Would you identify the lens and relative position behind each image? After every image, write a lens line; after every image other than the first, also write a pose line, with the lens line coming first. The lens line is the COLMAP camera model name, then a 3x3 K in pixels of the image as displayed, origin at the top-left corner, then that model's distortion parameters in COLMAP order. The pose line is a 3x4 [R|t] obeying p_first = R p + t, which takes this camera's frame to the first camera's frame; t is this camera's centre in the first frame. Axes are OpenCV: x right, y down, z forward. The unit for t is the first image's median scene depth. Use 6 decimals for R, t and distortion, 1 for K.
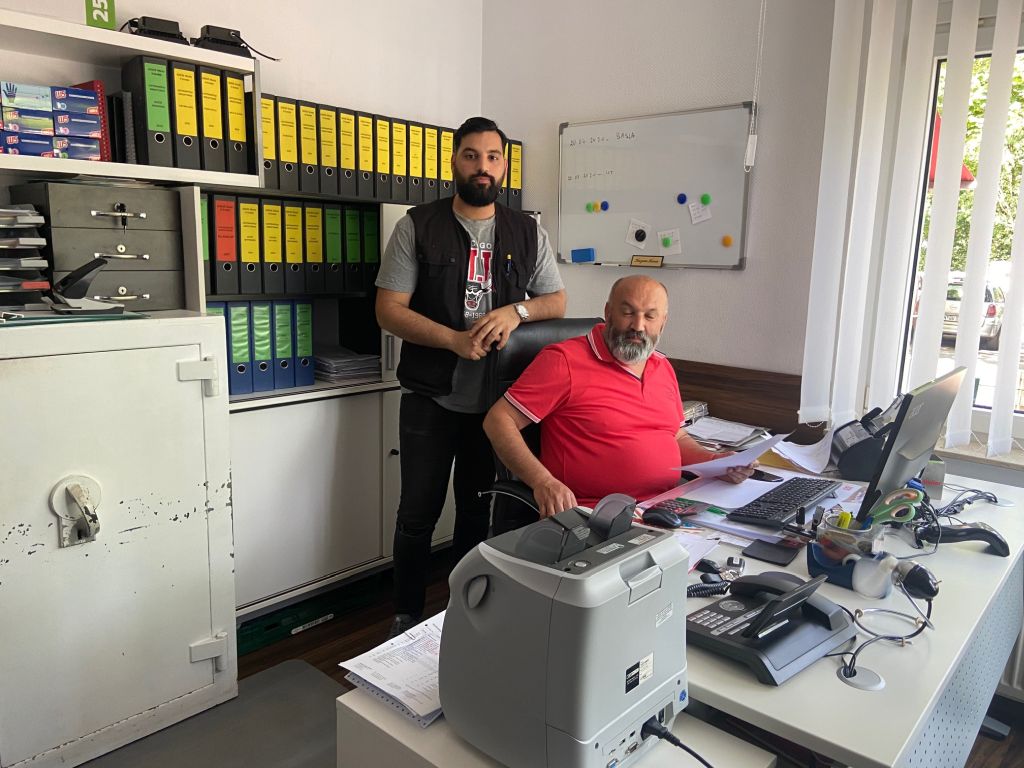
lens RADIAL K [[771.0, 0, 519.9], [0, 771.0, 378.5], [0, 0, 1]] dist [0.109114, -0.136091]
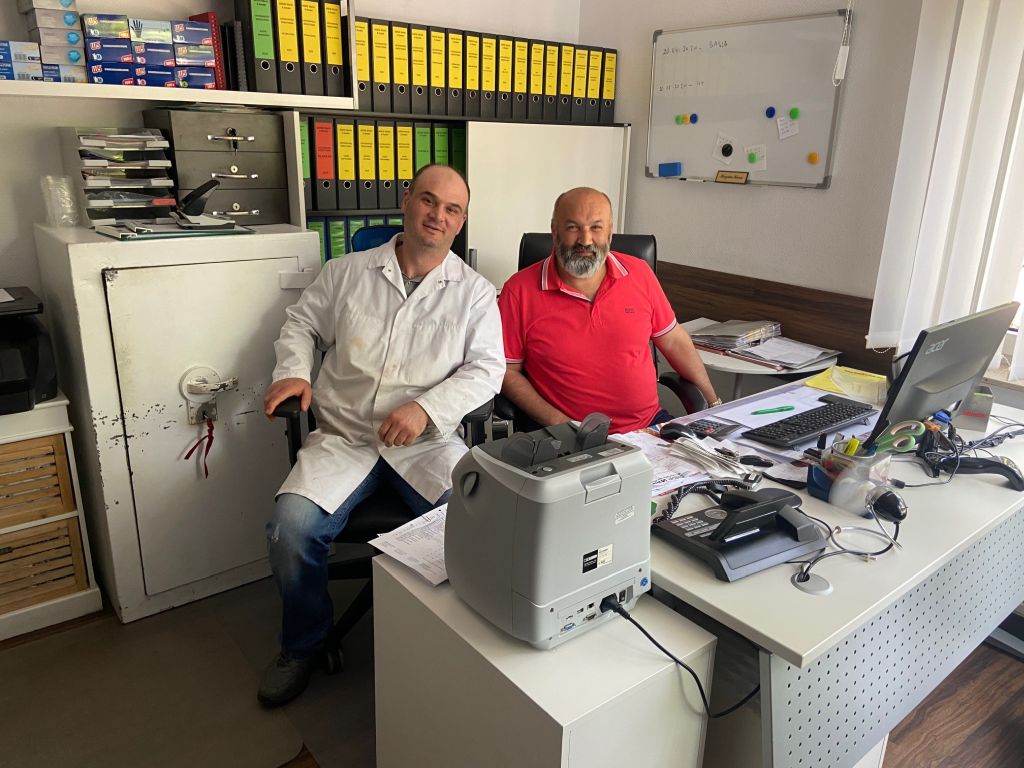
lens RADIAL K [[771.0, 0, 516.7], [0, 771.0, 382.1], [0, 0, 1]] dist [0.109114, -0.136091]
pose [[0.984406, 0.053304, -0.167639, 0.095113], [-0.030532, 0.990294, 0.135593, -0.024095], [0.173239, -0.128361, 0.976479, -0.071442]]
